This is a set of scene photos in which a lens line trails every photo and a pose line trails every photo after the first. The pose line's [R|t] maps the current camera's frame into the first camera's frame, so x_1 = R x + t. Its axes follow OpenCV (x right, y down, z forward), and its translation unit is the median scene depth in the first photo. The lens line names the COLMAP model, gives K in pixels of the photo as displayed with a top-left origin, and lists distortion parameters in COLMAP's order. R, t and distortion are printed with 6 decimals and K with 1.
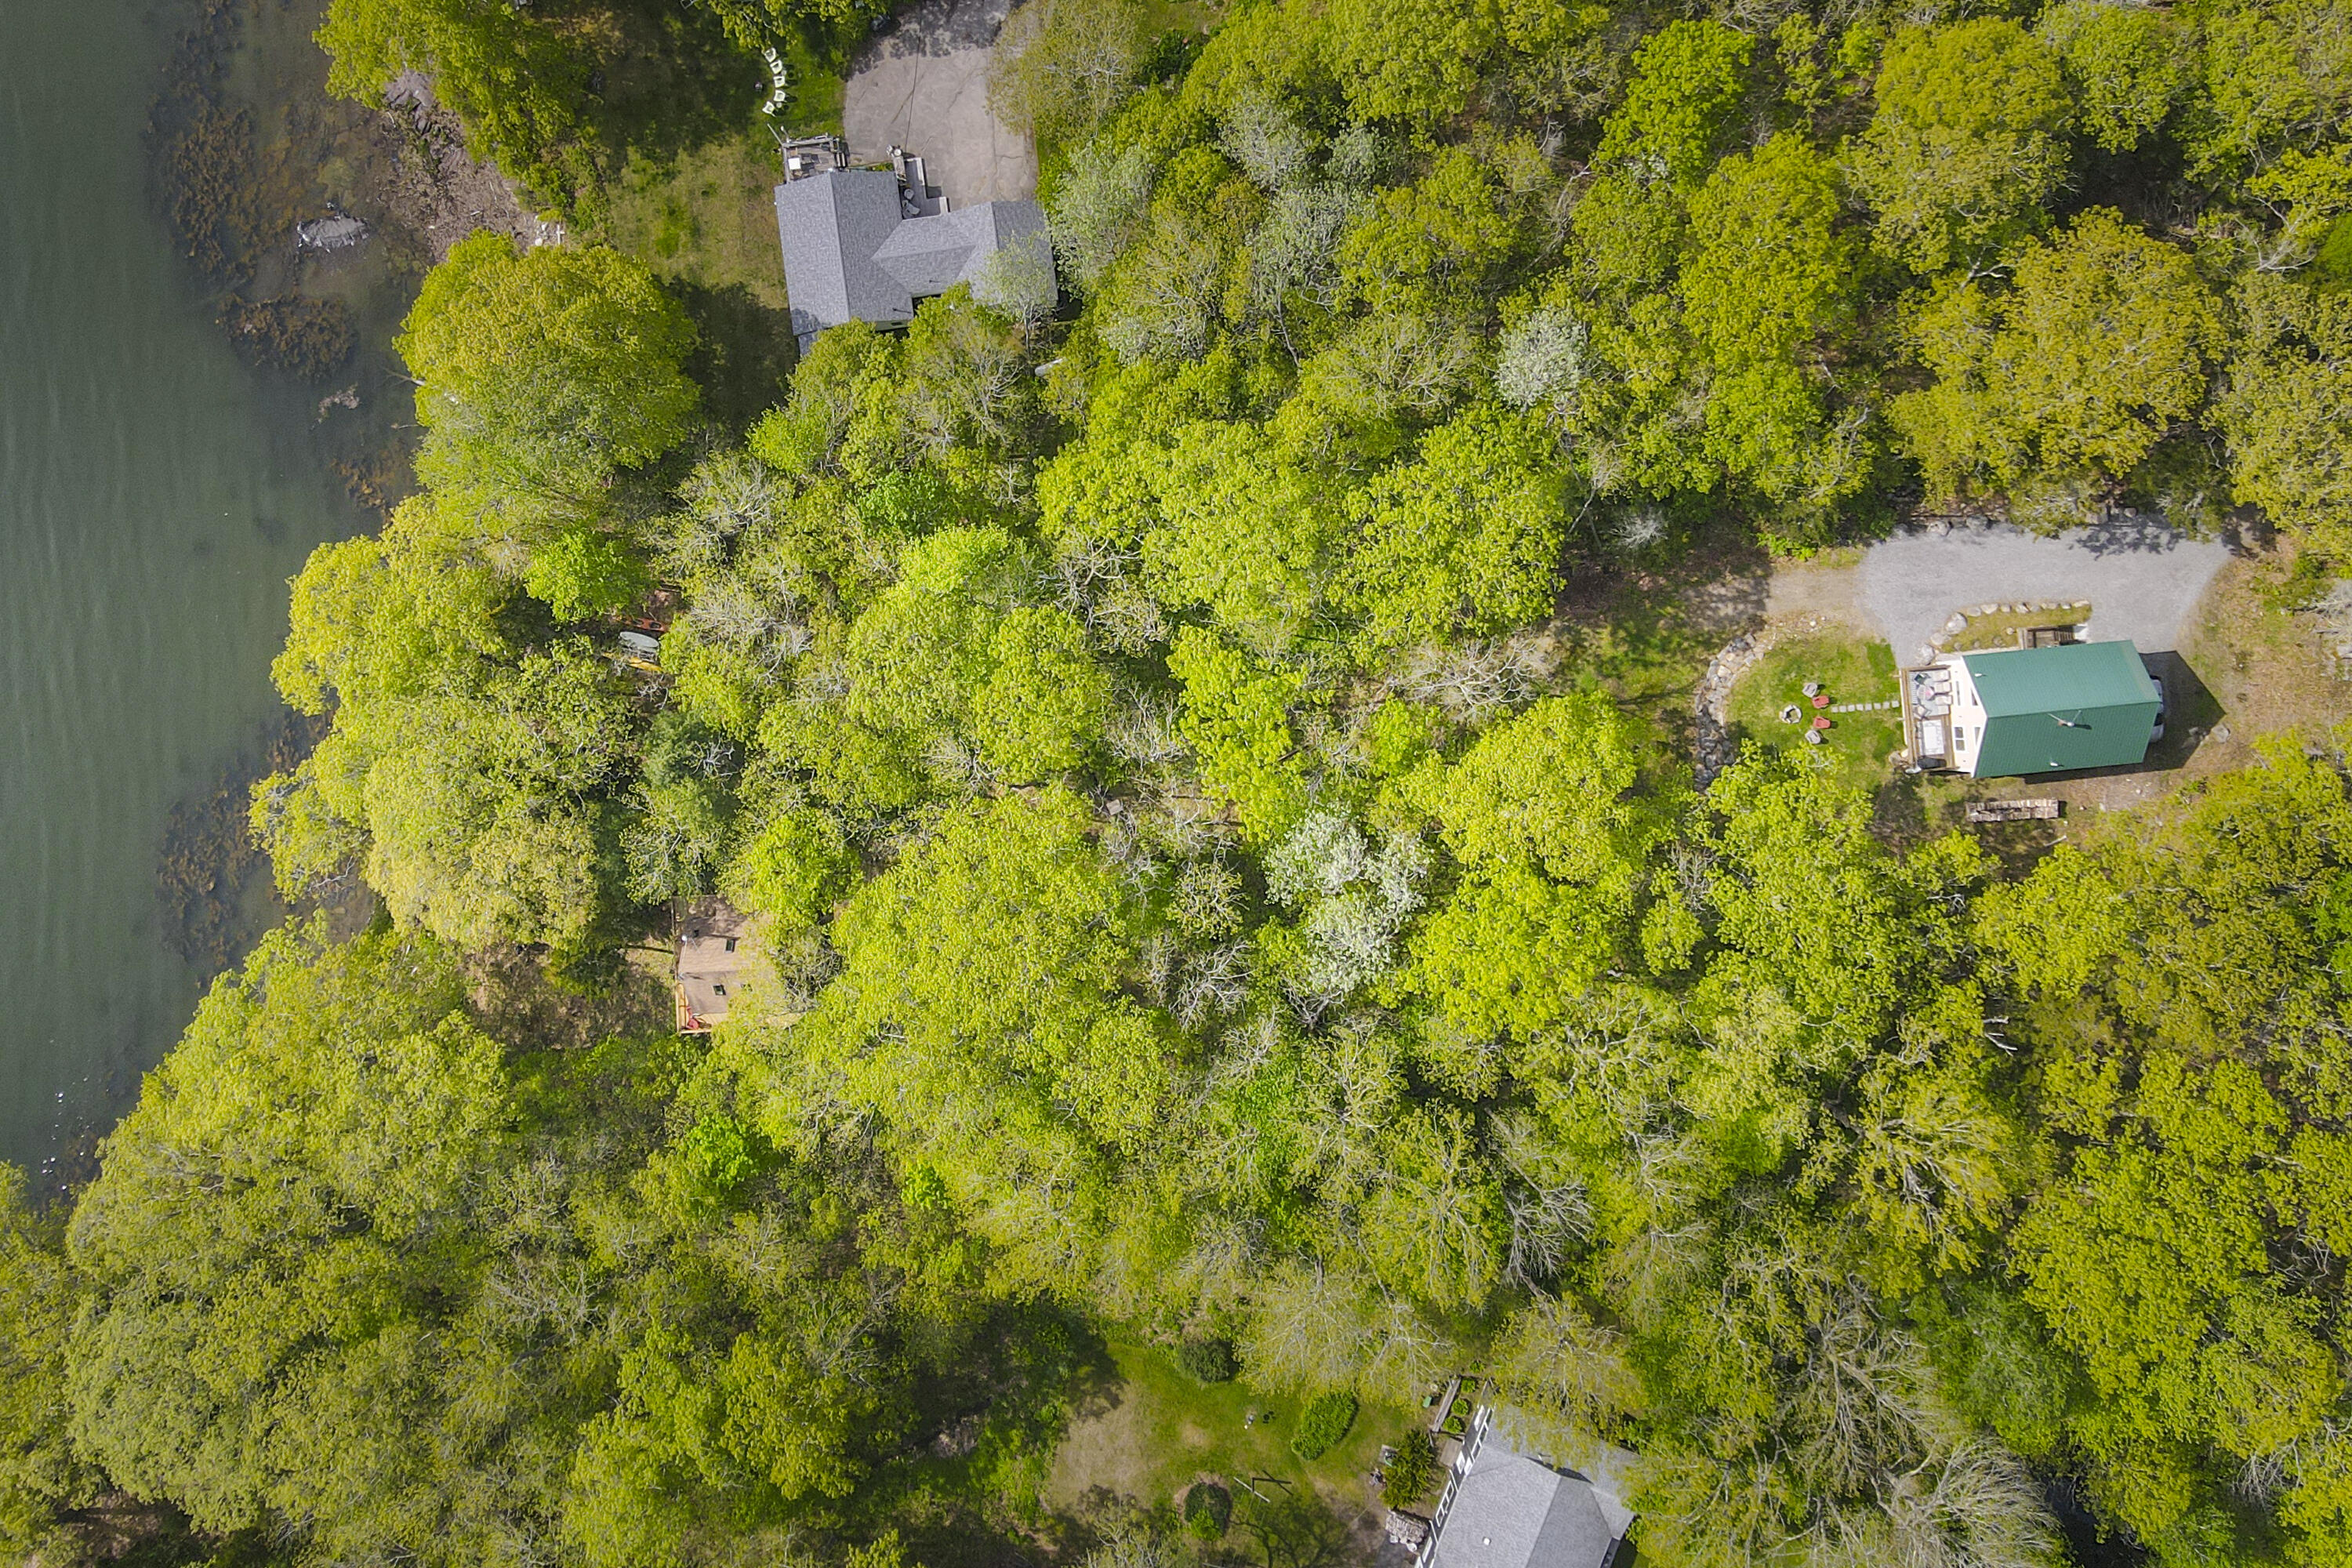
lens RADIAL K [[1647.3, 0, 1179.4], [0, 1647.3, 777.8], [0, 0, 1]] dist [-0.012277, 0.002325]
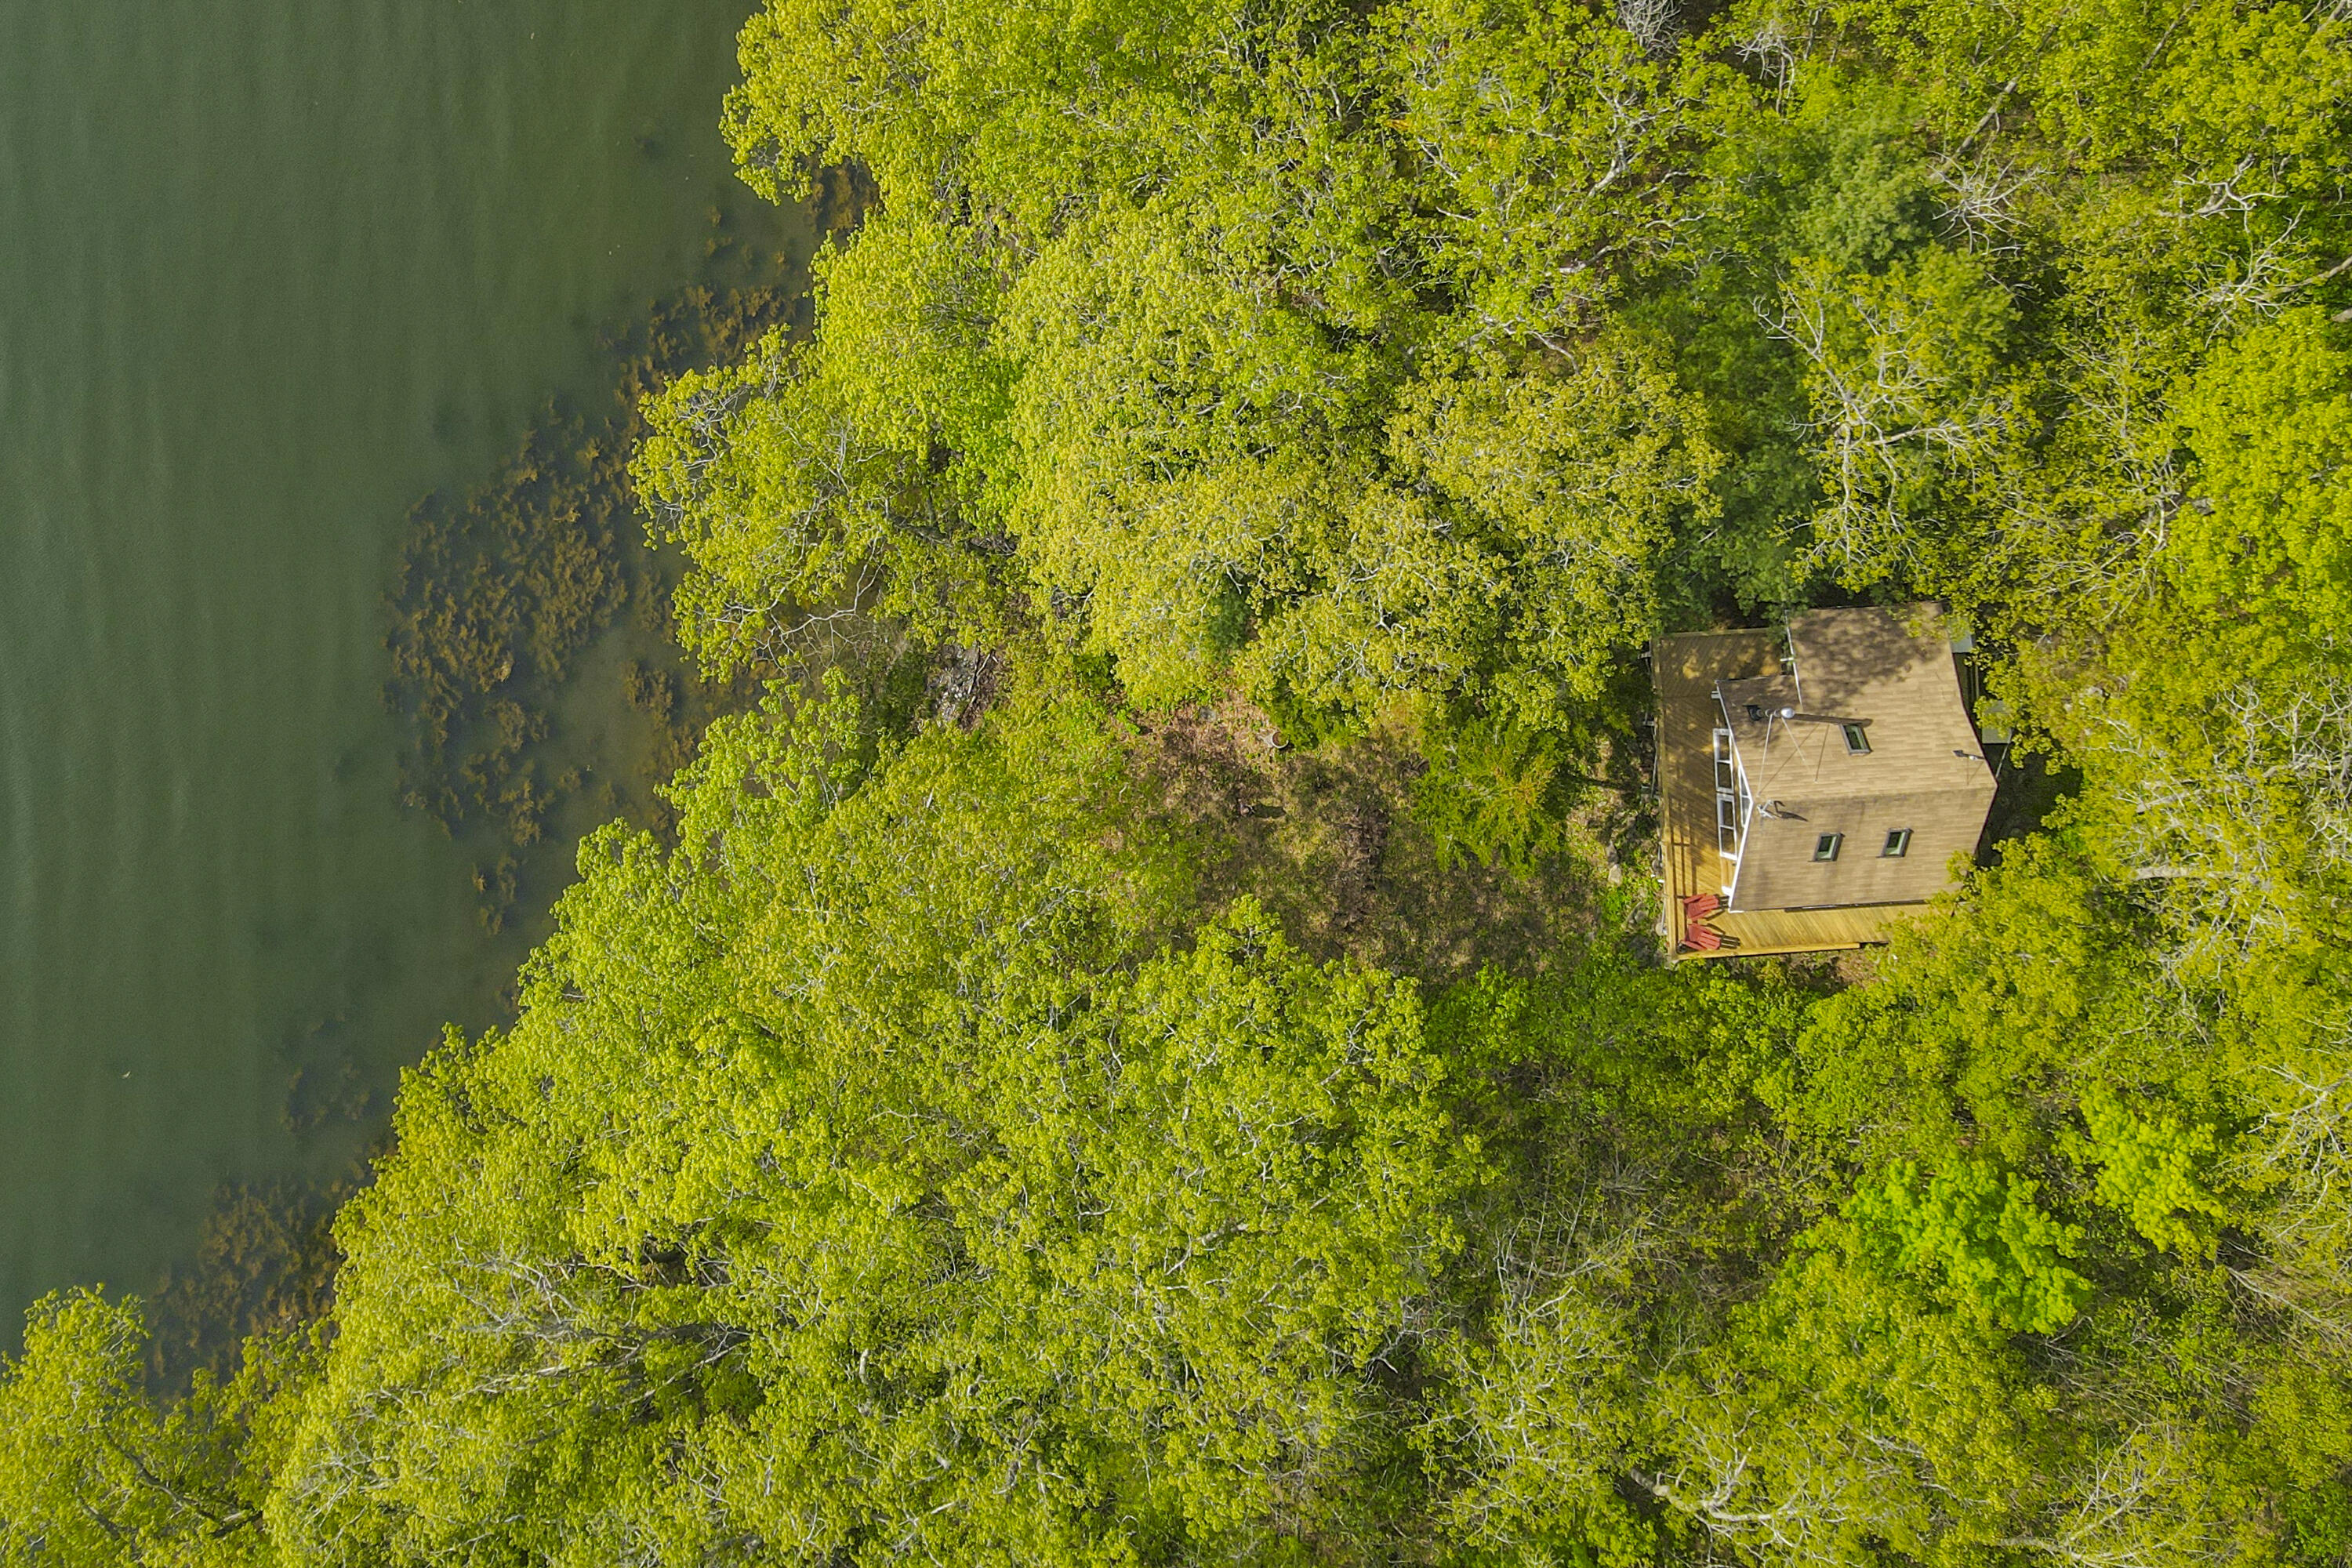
lens RADIAL K [[1647.3, 0, 1173.0], [0, 1647.3, 791.4], [0, 0, 1]] dist [-0.012277, 0.002325]
pose [[0.999824, -0.015191, -0.011027, -0.434046], [0.015327, 0.999806, 0.012365, 0.106707], [0.010837, -0.012532, 0.999863, 0.585821]]
